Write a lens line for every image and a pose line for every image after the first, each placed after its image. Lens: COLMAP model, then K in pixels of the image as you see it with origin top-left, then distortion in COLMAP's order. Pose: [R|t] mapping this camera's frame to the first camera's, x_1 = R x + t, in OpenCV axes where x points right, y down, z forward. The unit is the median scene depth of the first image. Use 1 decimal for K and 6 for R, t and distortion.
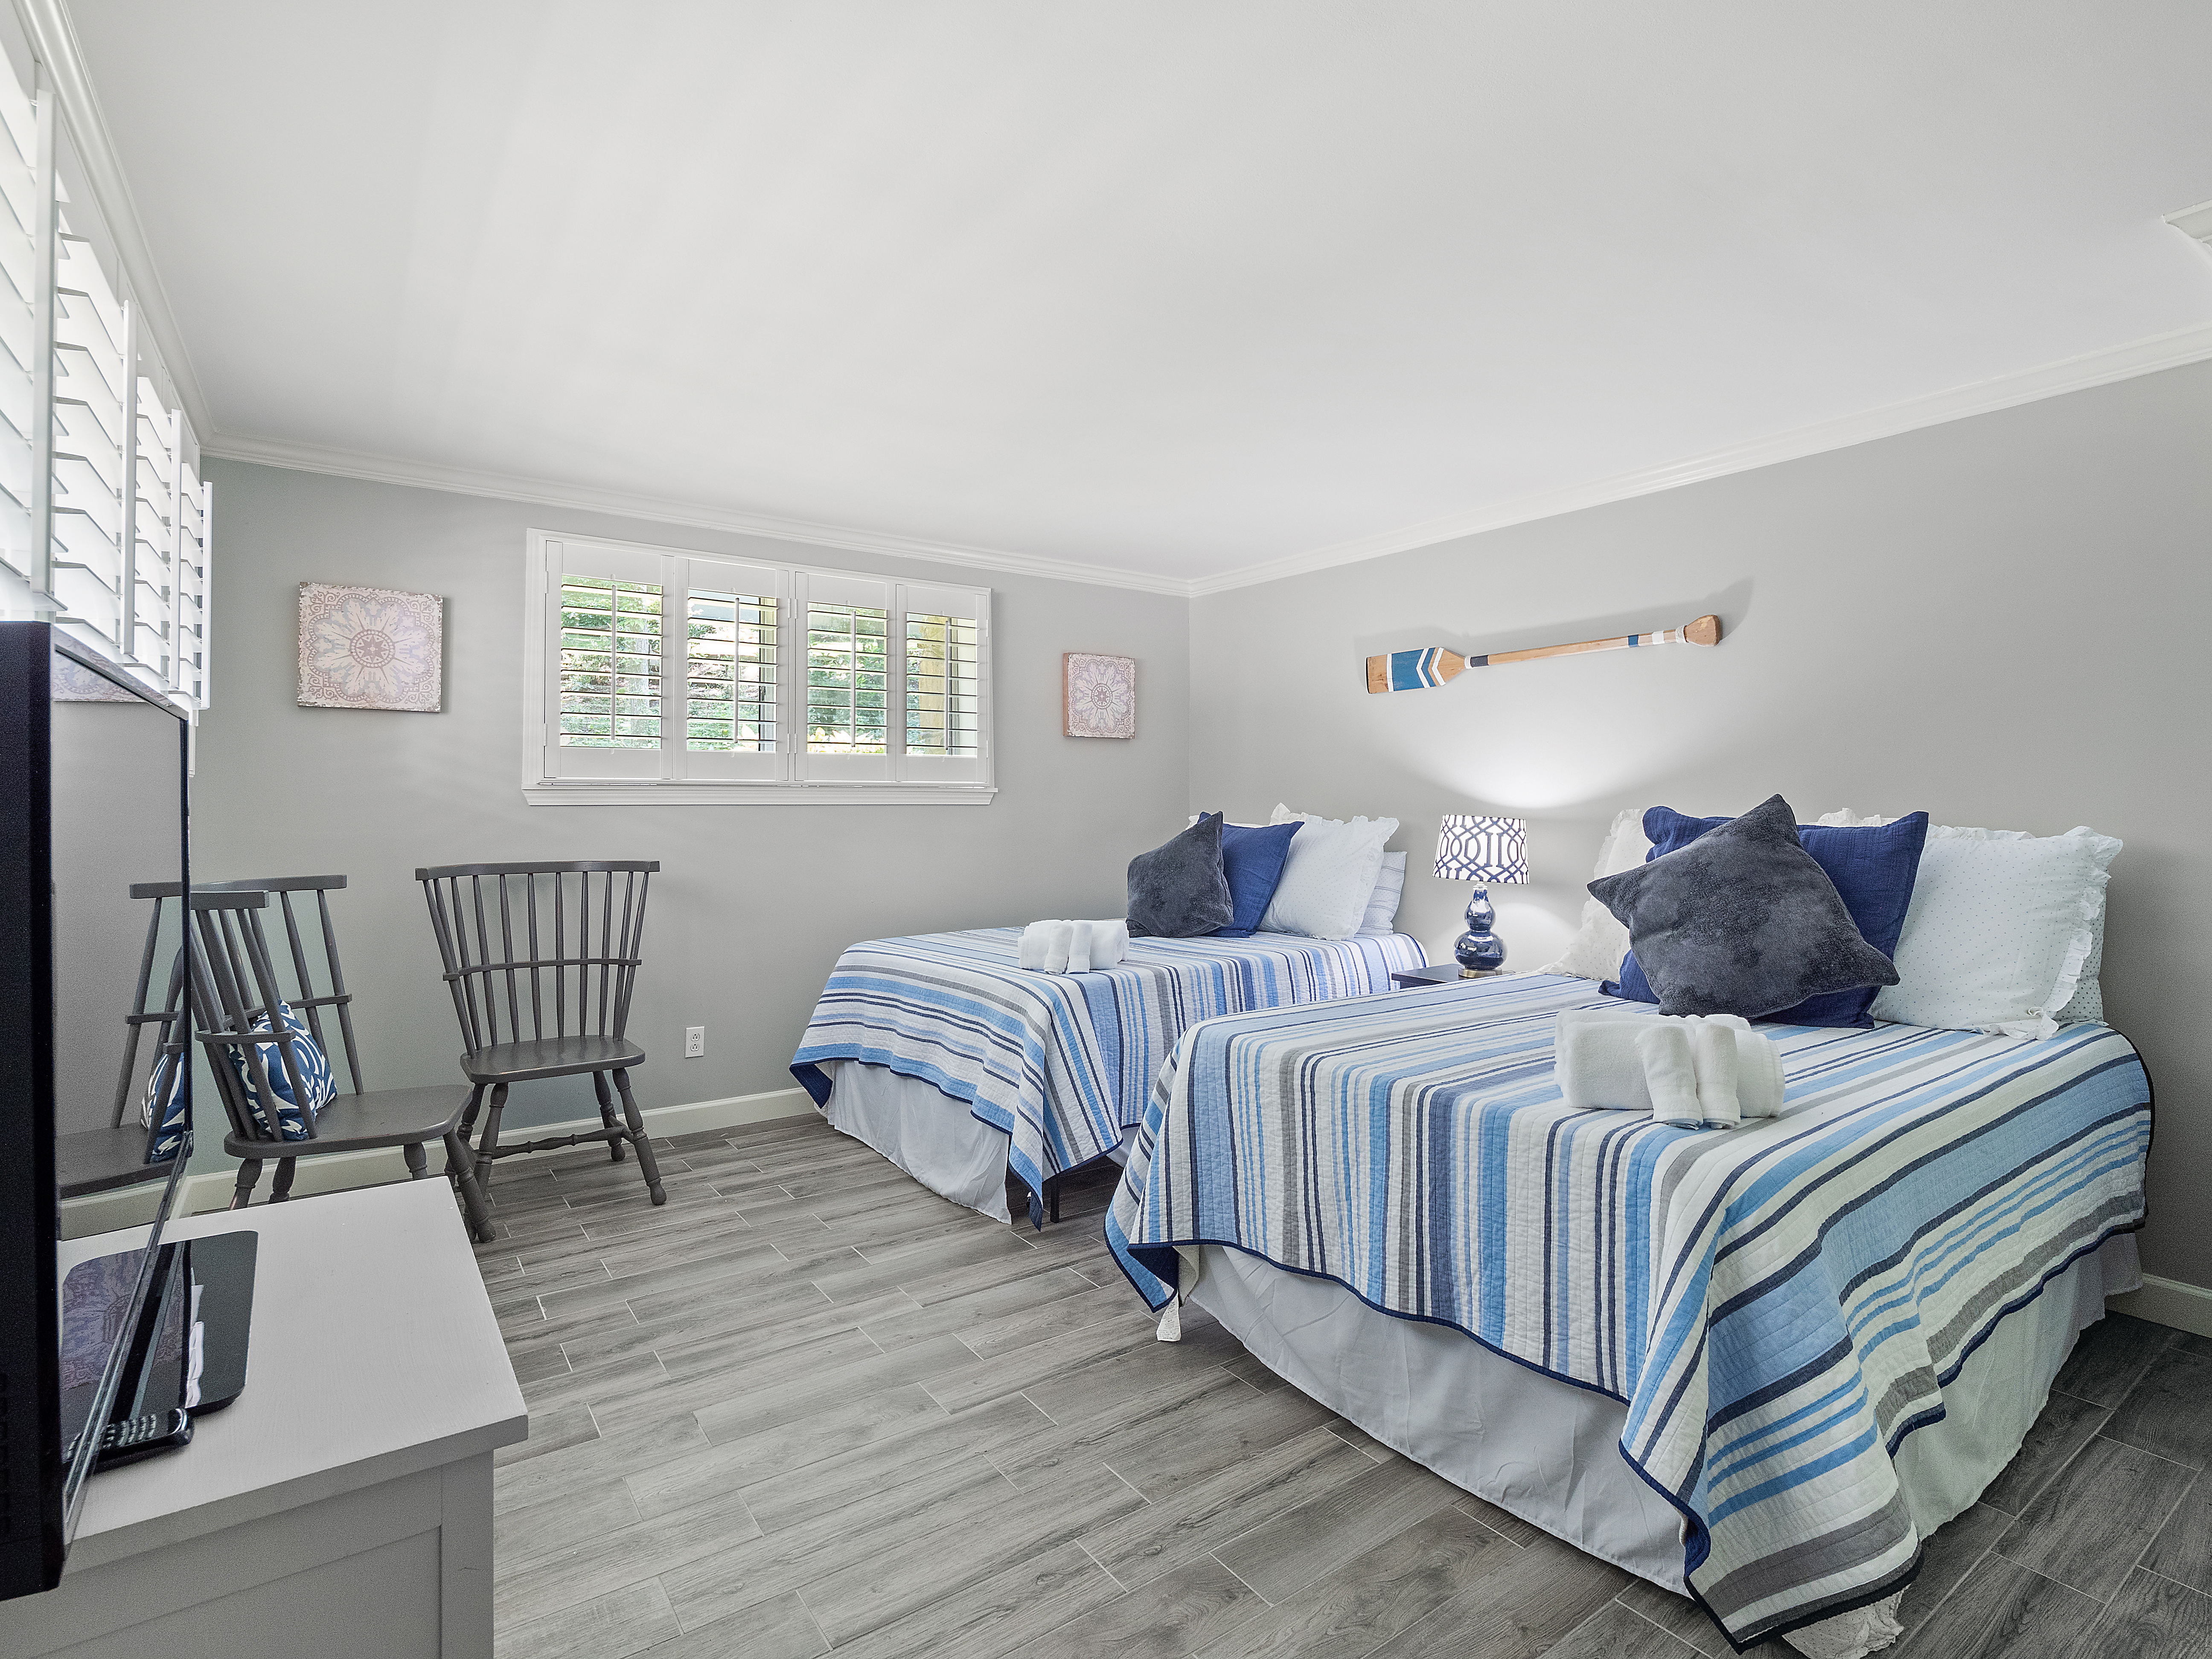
lens RADIAL K [[1104.3, 0, 1102.2], [0, 1104.3, 793.1], [0, 0, 1]] dist [-0.002662, -0.000223]
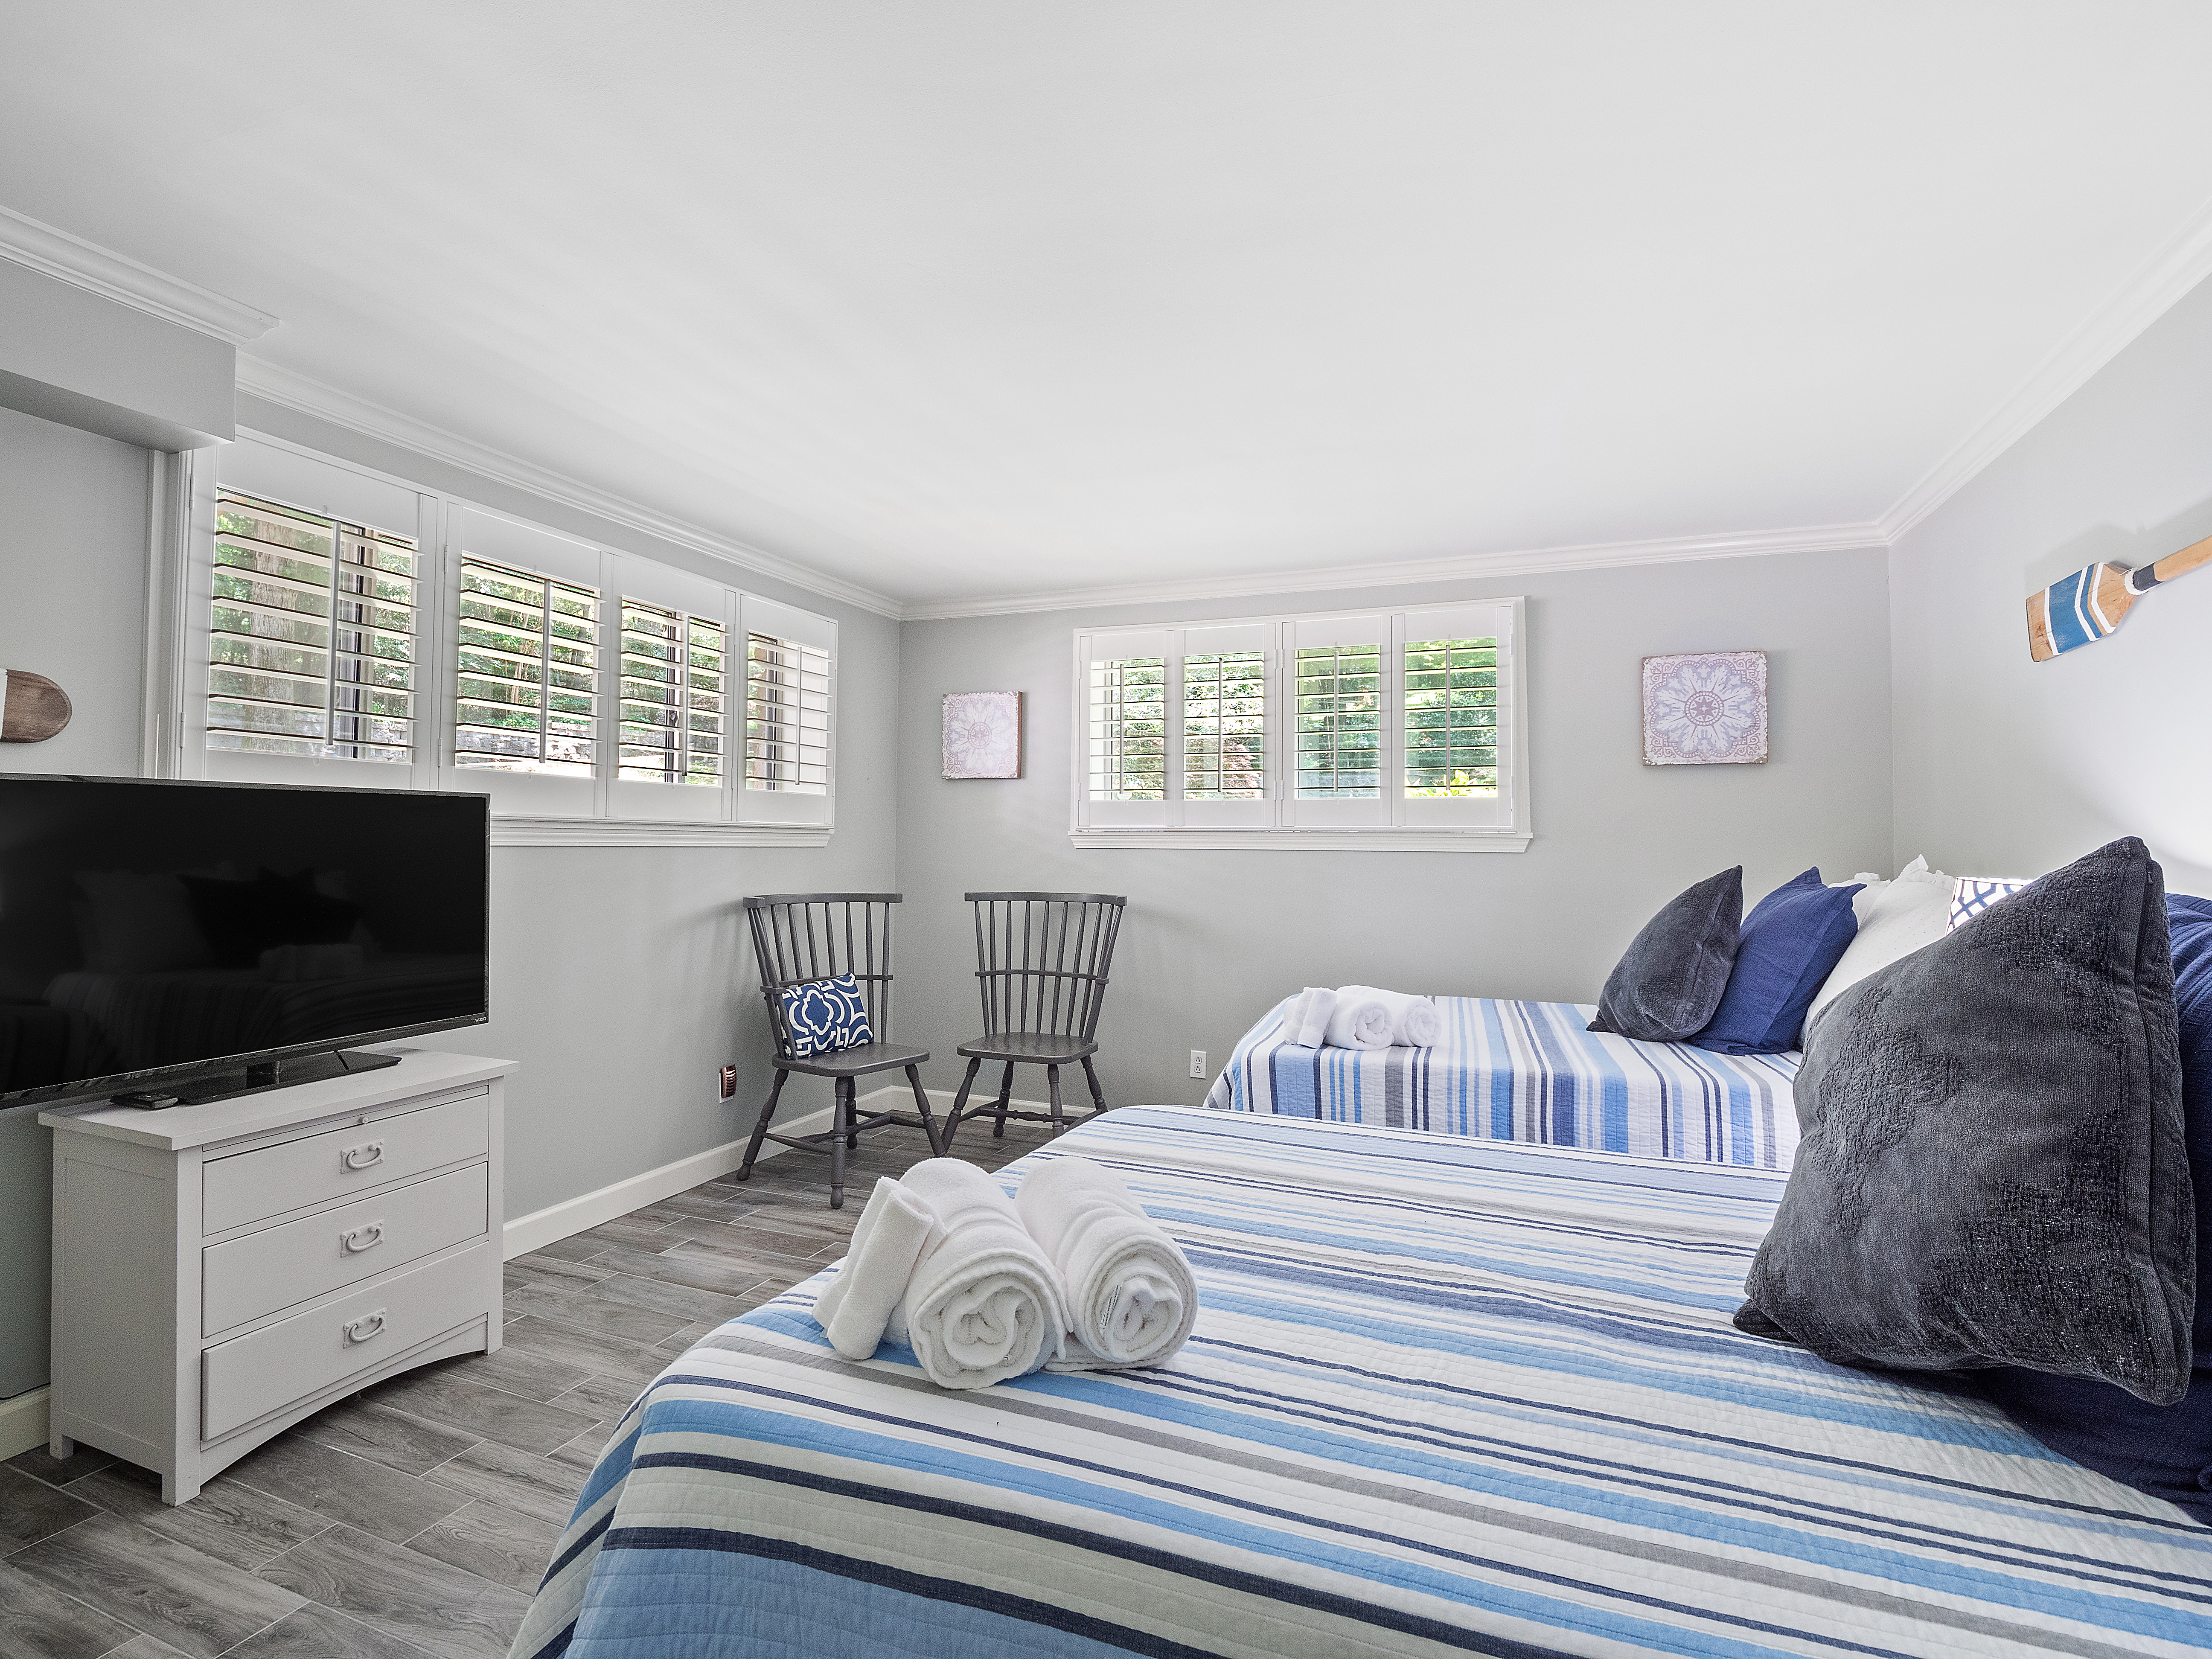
lens RADIAL K [[1101.2, 0, 1101.3], [0, 1101.2, 808.0], [0, 0, 1]] dist [-0.001121, -0.000162]
pose [[0.533194, -0.022538, -0.845693, 0.566797], [-0.000642, 0.999634, -0.027046, -0.000578], [0.845993, 0.014964, 0.532984, 0.362181]]
